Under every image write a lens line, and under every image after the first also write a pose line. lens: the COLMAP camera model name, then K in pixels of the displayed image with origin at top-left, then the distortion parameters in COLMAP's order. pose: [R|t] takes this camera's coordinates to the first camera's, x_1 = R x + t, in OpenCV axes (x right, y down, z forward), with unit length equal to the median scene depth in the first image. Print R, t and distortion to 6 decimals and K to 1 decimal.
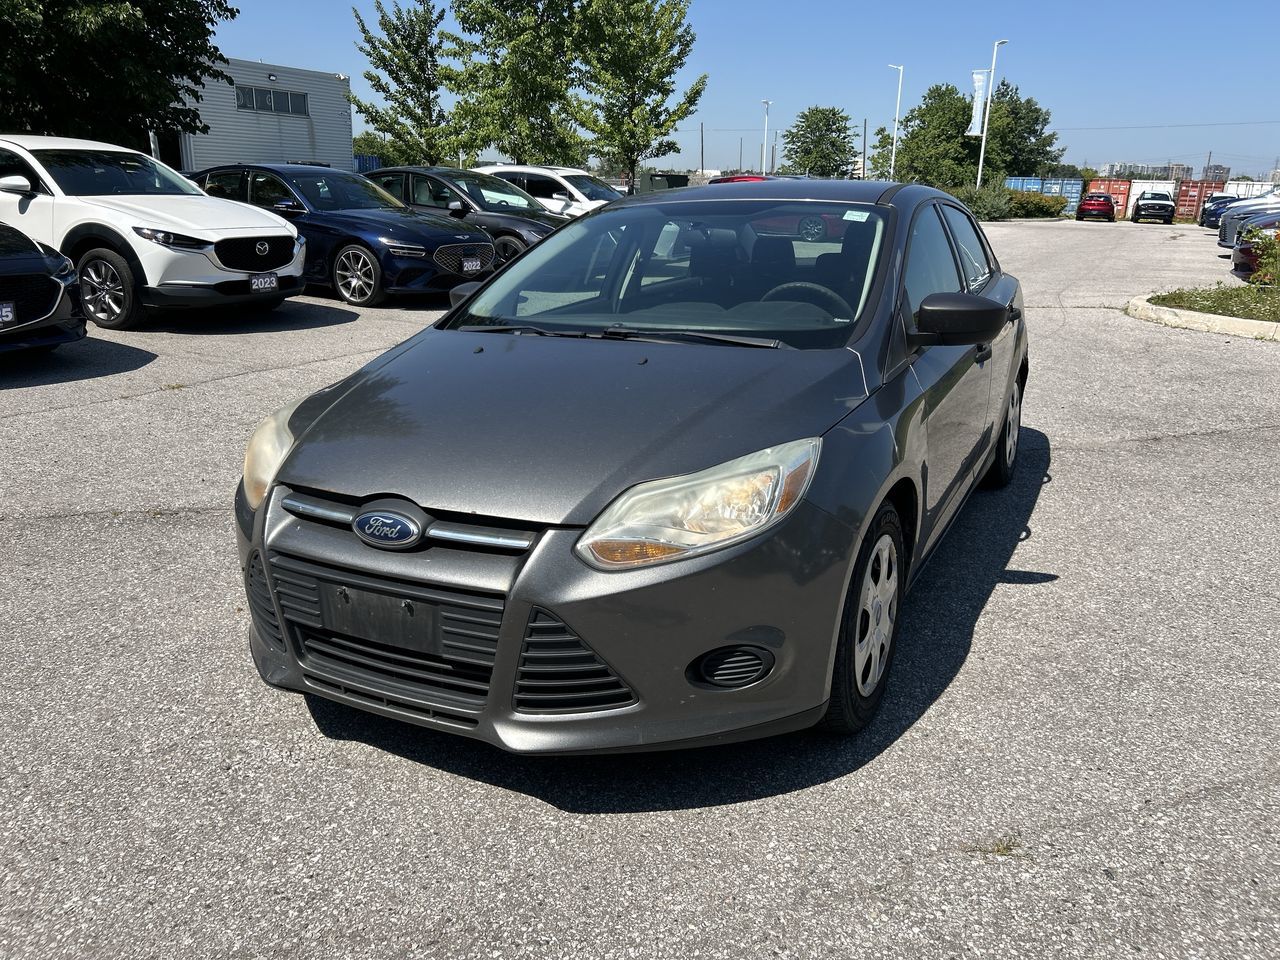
lens RADIAL K [[966.5, 0, 637.0], [0, 966.5, 462.2], [0, 0, 1]] dist [0.050702, -0.059921]
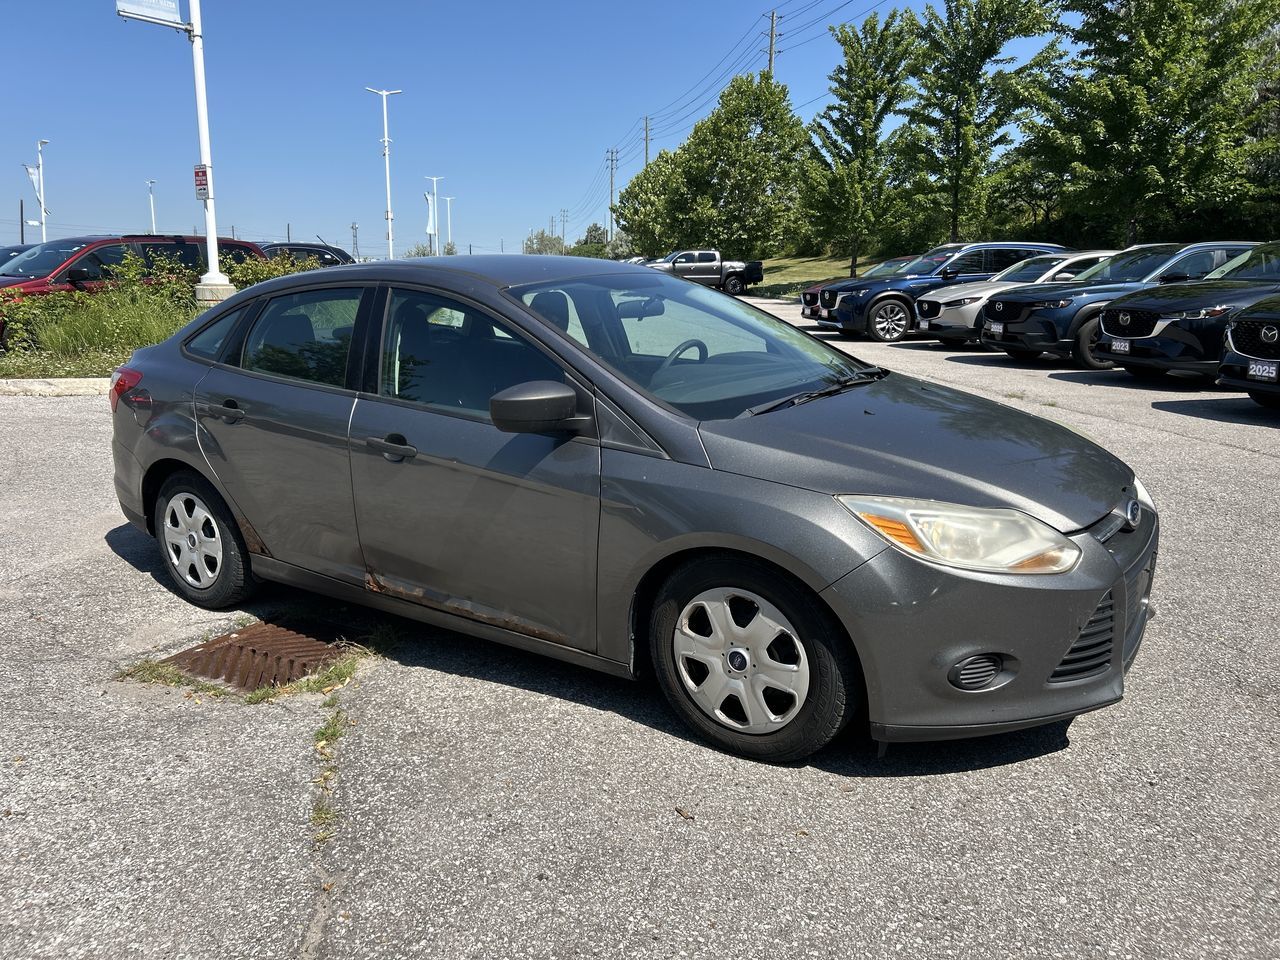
lens RADIAL K [[964.8, 0, 634.2], [0, 964.8, 462.6], [0, 0, 1]] dist [0.050417, -0.054361]
pose [[0.114907, -0.205653, 0.971856, -0.160165], [0.265694, 0.949055, 0.169414, -0.040251], [-0.957185, 0.238749, 0.163694, 0.139252]]
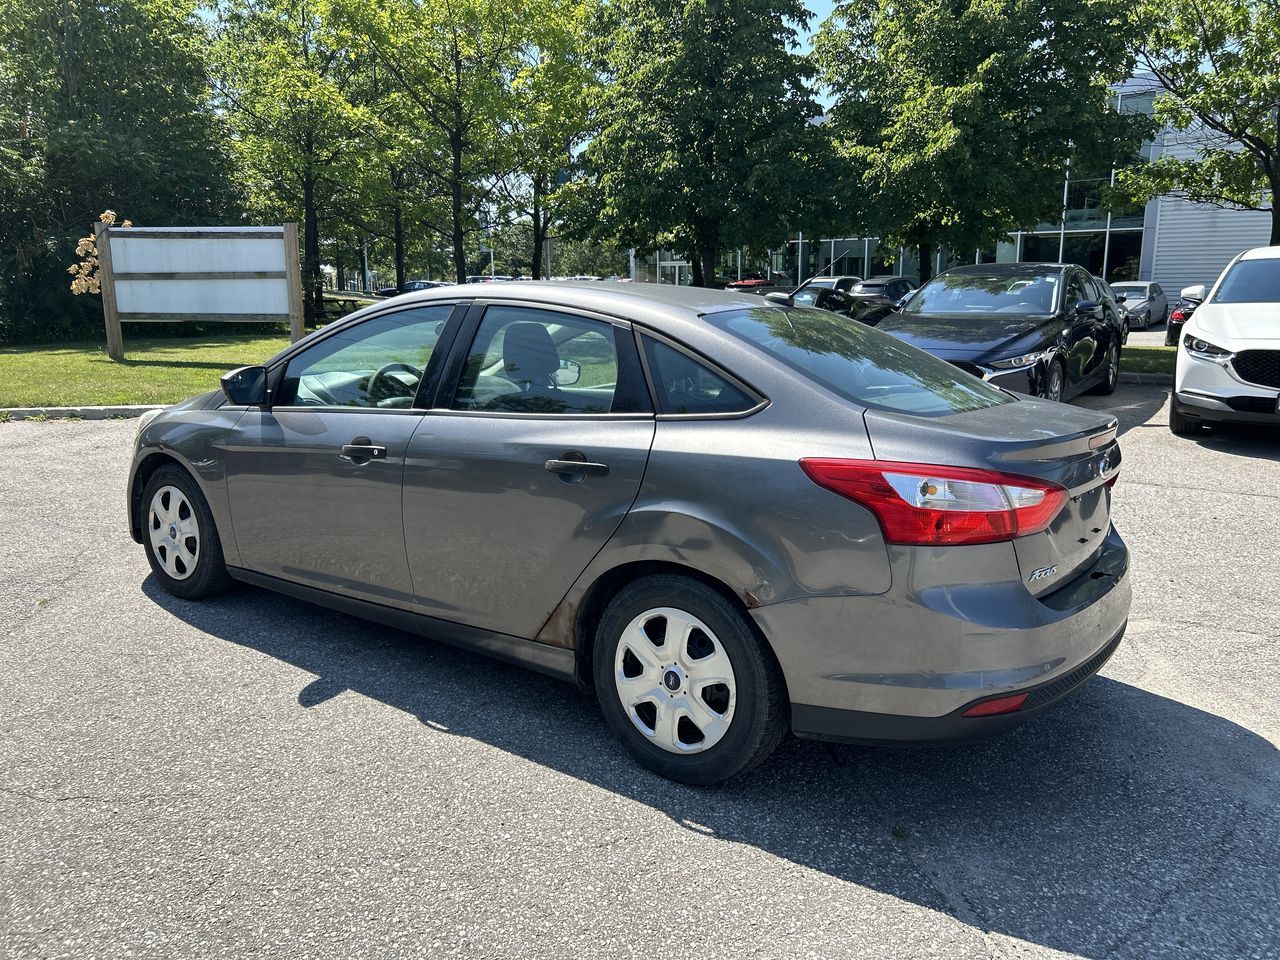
lens RADIAL K [[961.2, 0, 643.1], [0, 961.2, 467.0], [0, 0, 1]] dist [0.048864, -0.050445]
pose [[-0.150163, 0.164989, -0.974797, 0.207017], [-0.266013, 0.942874, 0.200564, -0.060188], [0.952202, 0.289426, -0.097695, 0.224033]]
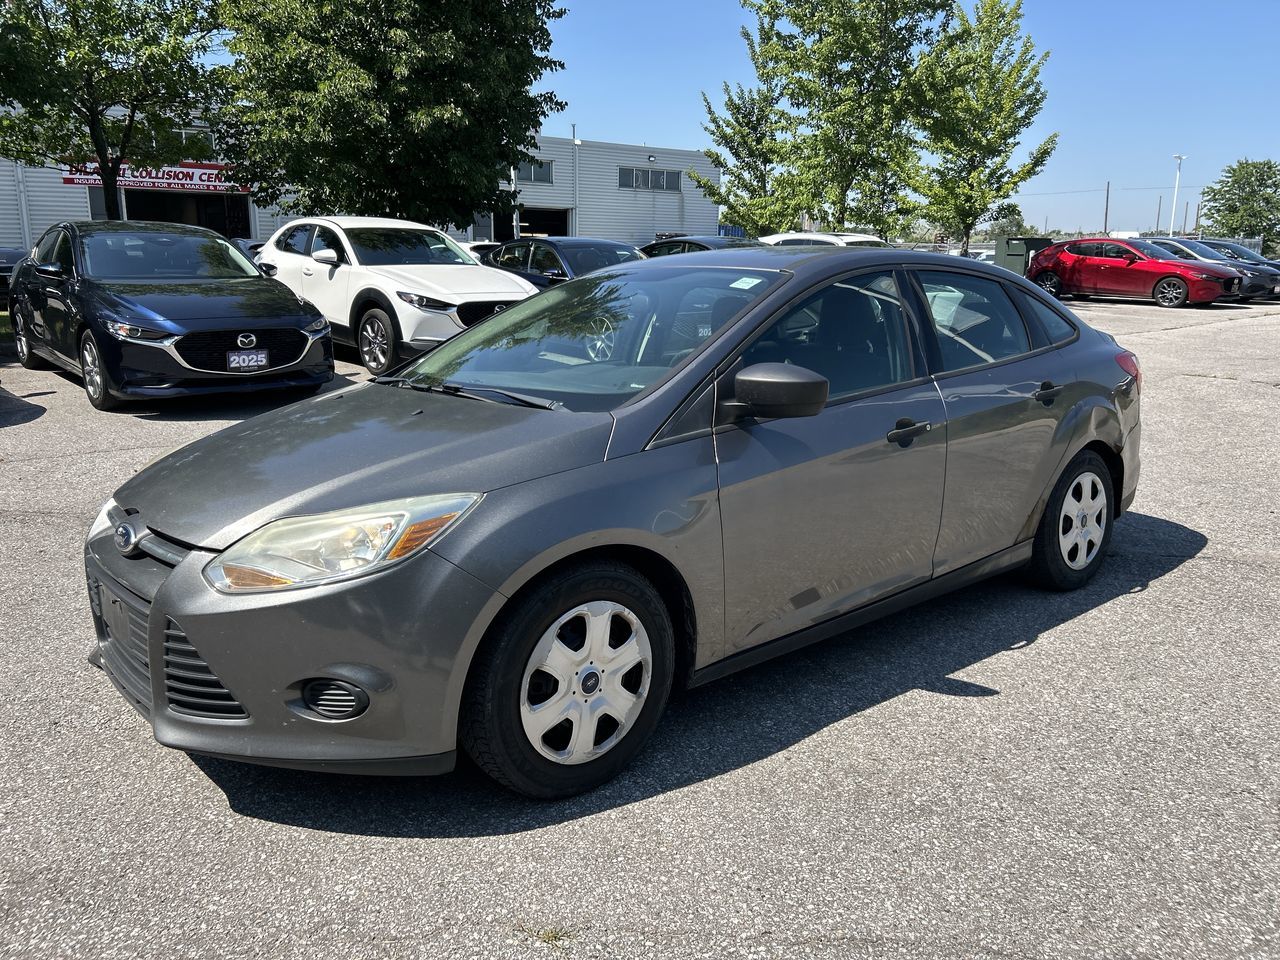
lens RADIAL K [[964.4, 0, 631.8], [0, 964.4, 461.8], [0, 0, 1]] dist [0.050188, -0.057443]
pose [[0.925803, 0.071991, -0.371087, 0.074166], [-0.095718, 0.994350, -0.045896, -0.002944], [0.365686, 0.078010, 0.927463, 0.010390]]
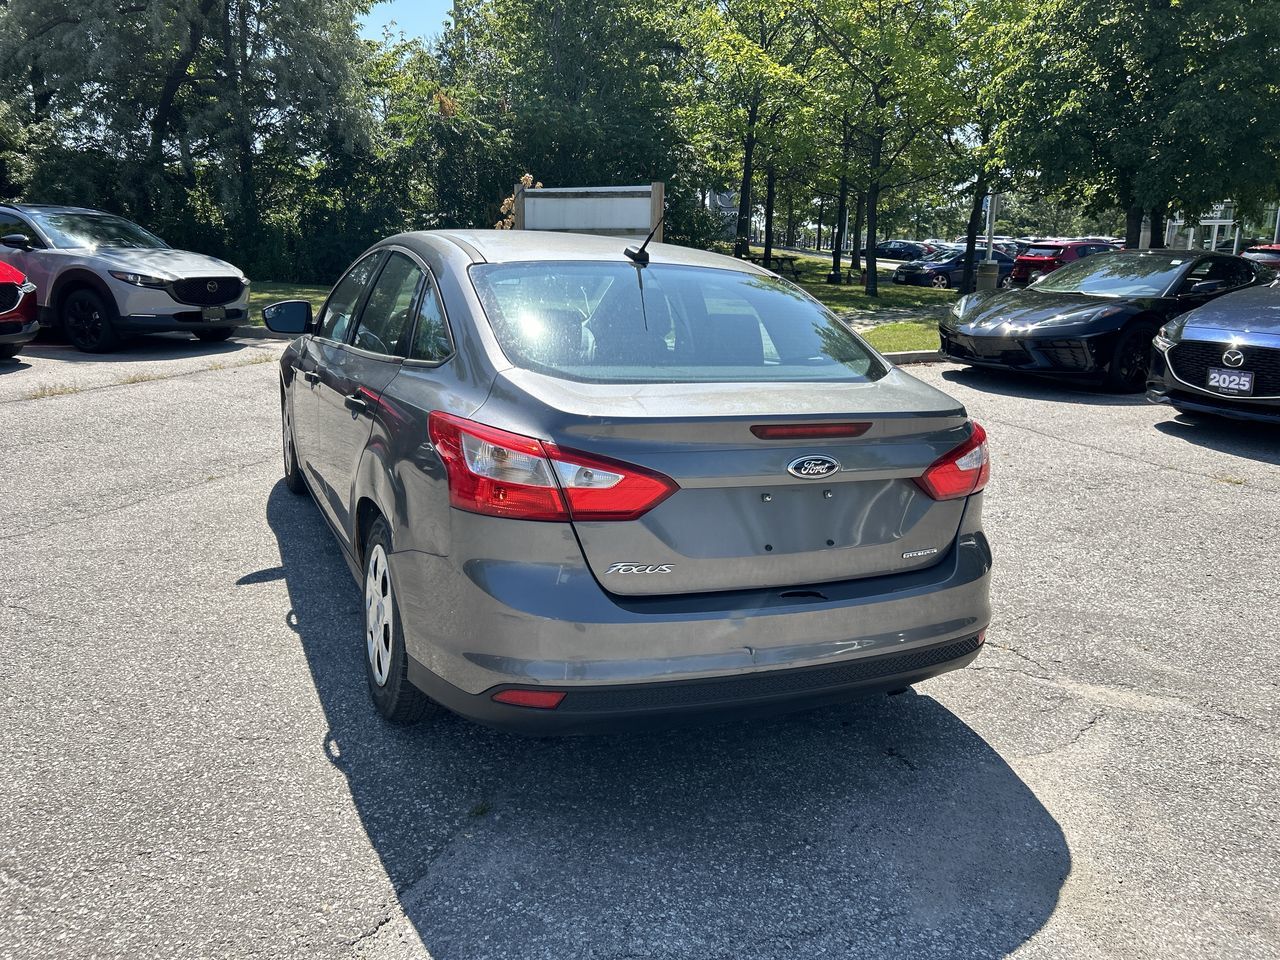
lens RADIAL K [[964.4, 0, 631.8], [0, 964.4, 461.8], [0, 0, 1]] dist [0.050188, -0.057443]
pose [[-0.618799, 0.145939, -0.771874, 0.165141], [-0.238154, 0.901496, 0.361370, -0.084771], [0.748579, 0.407440, -0.523089, 0.311465]]
